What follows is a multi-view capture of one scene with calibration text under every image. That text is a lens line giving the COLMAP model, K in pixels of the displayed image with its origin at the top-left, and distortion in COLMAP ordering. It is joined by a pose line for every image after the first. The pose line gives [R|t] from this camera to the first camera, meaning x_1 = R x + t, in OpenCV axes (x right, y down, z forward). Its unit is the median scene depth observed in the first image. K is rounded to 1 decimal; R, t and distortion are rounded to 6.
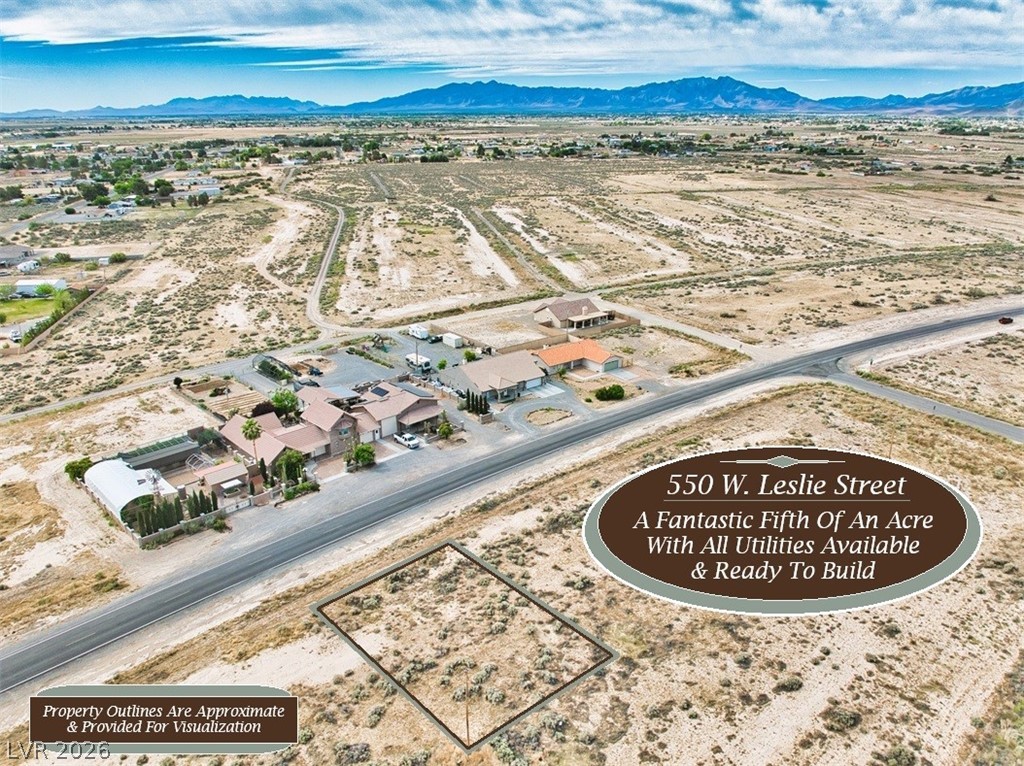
lens RADIAL K [[813.5, 0, 512.0], [0, 813.5, 383.0], [0, 0, 1]] dist [-0.064684, 0.005137]
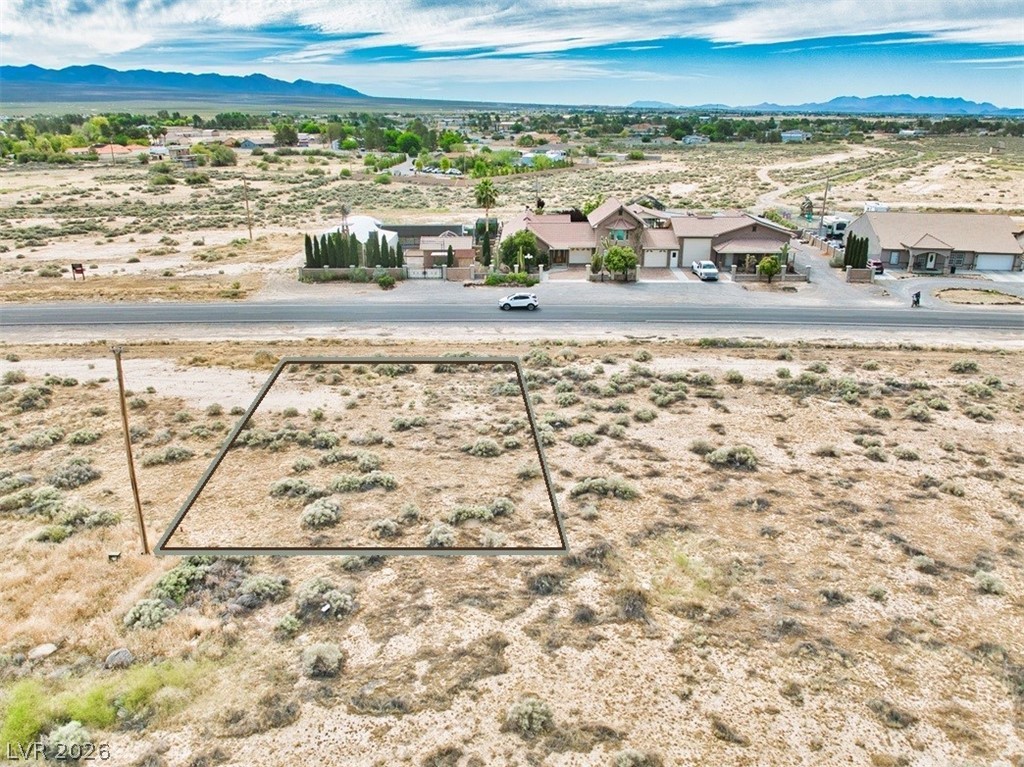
lens RADIAL K [[813.5, 0, 512.0], [0, 813.5, 383.5], [0, 0, 1]] dist [-0.064684, 0.005137]
pose [[0.693864, 0.235341, -0.680563, 0.157109], [-0.272681, 0.960579, 0.054161, 0.118298], [0.666481, 0.147997, 0.730685, 0.328538]]
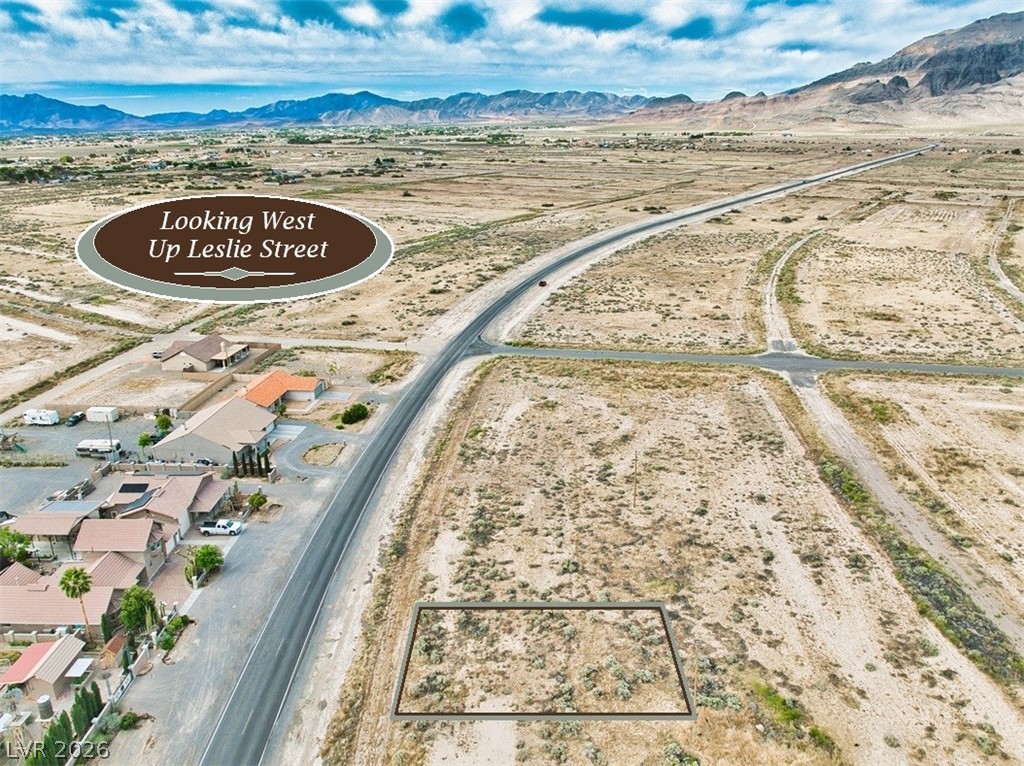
lens RADIAL K [[813.5, 0, 512.0], [0, 813.5, 383.0], [0, 0, 1]] dist [-0.064684, 0.005137]
pose [[0.646802, -0.232978, 0.726202, -0.365315], [0.247112, 0.964850, 0.089447, -0.051618], [-0.721515, 0.121599, 0.681638, 0.168254]]
